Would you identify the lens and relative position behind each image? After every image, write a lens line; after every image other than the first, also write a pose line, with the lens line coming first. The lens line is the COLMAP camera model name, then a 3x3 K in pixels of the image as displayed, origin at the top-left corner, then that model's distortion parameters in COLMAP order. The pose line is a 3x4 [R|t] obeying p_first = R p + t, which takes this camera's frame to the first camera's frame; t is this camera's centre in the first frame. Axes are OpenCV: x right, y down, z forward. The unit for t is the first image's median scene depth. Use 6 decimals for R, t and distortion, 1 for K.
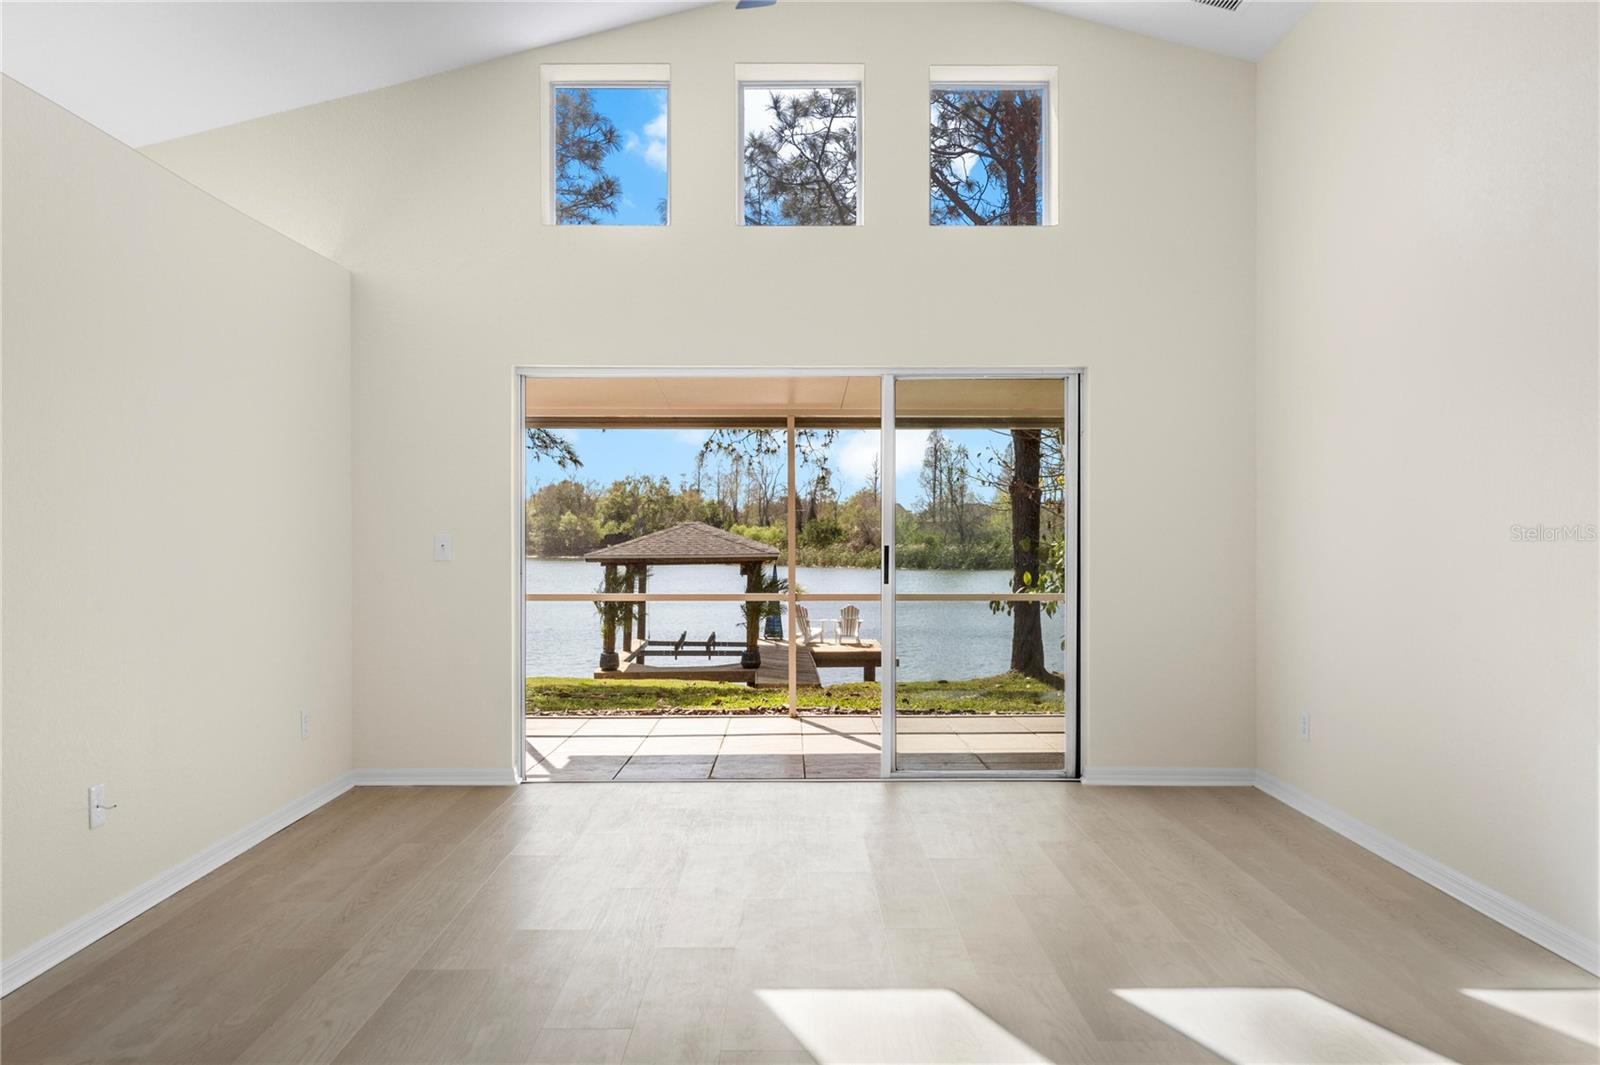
lens RADIAL K [[1301.8, 0, 800.0], [0, 1301.8, 532.5], [0, 0, 1]] dist [0.000204, -0.000531]
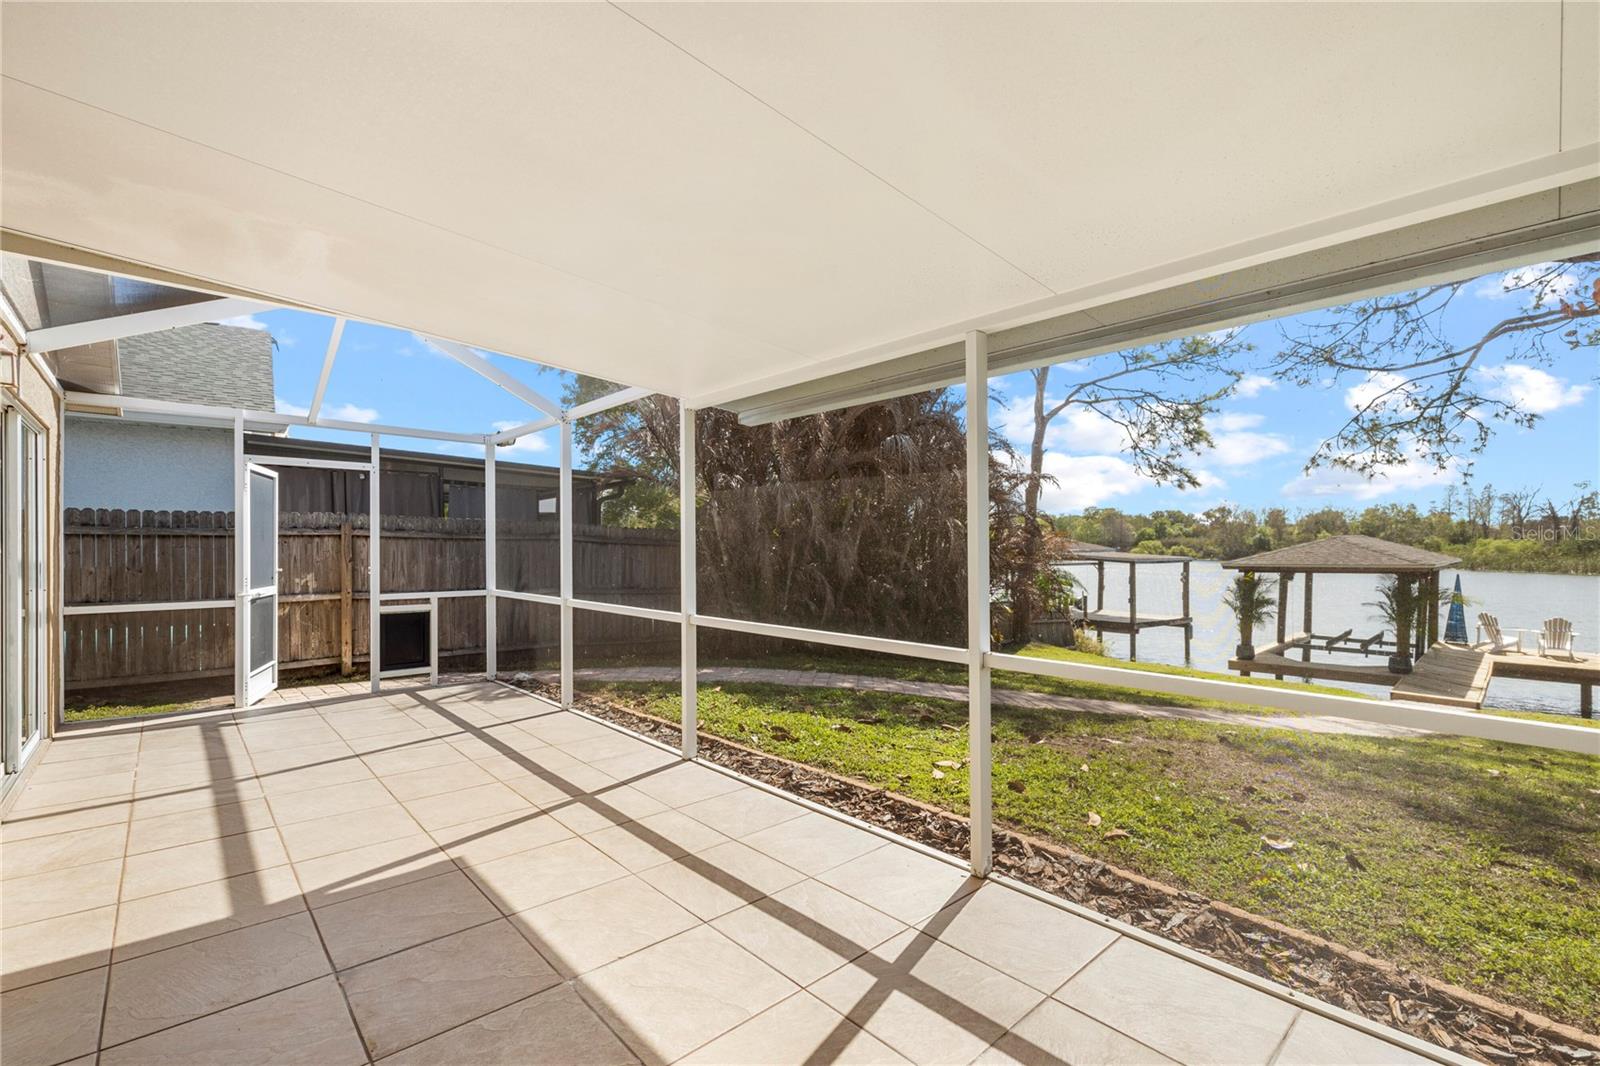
lens RADIAL K [[694.9, 0, 800.0], [0, 694.9, 533.0], [0, 0, 1]] dist [0.000872, 0.000125]
pose [[0.670090, -0.016073, -0.742106, 0.049963], [0.002590, 0.999810, -0.019317, 0.000725], [0.742276, 0.011022, 0.670004, 0.237005]]
